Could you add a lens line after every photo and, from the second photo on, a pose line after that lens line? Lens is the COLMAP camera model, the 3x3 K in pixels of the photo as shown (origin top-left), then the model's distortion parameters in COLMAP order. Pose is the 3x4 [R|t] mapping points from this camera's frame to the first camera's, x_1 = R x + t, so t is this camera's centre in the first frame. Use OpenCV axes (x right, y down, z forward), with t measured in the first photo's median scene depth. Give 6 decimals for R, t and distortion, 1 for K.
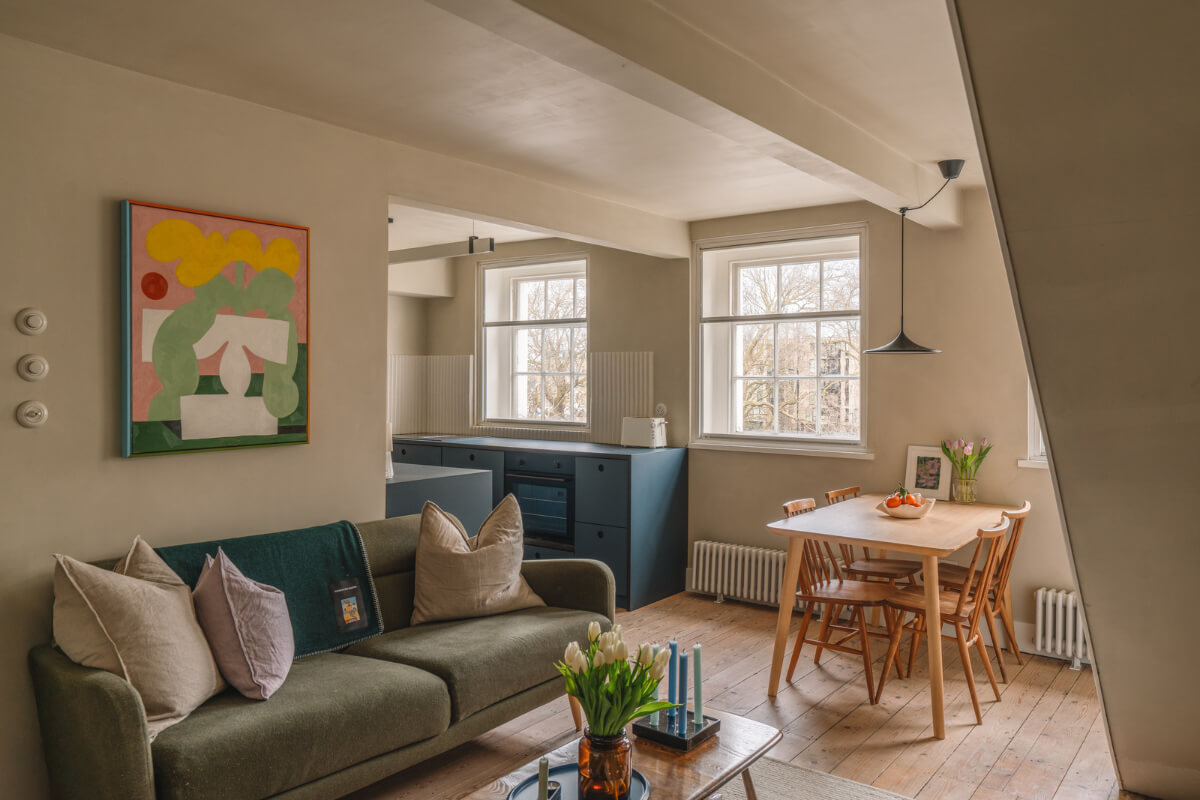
lens RADIAL K [[873.5, 0, 595.5], [0, 873.5, 376.7], [0, 0, 1]] dist [0.004493, -0.001658]
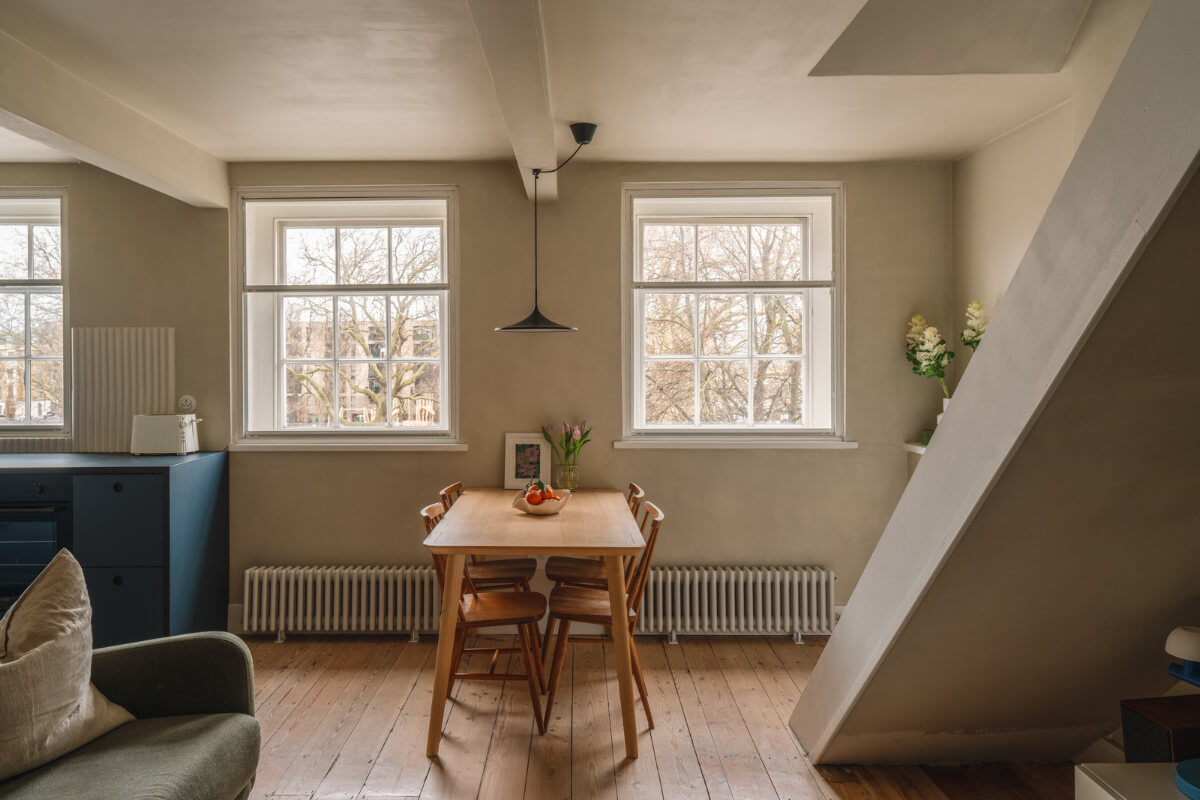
lens RADIAL K [[867.0, 0, 569.4], [0, 867.0, 363.5], [0, 0, 1]] dist [-0.005398, 0.005069]
pose [[0.799794, -0.007422, 0.600229, -0.122682], [0.007502, 0.999969, 0.002369, 0.003732], [-0.600228, 0.002608, 0.799825, 0.209549]]
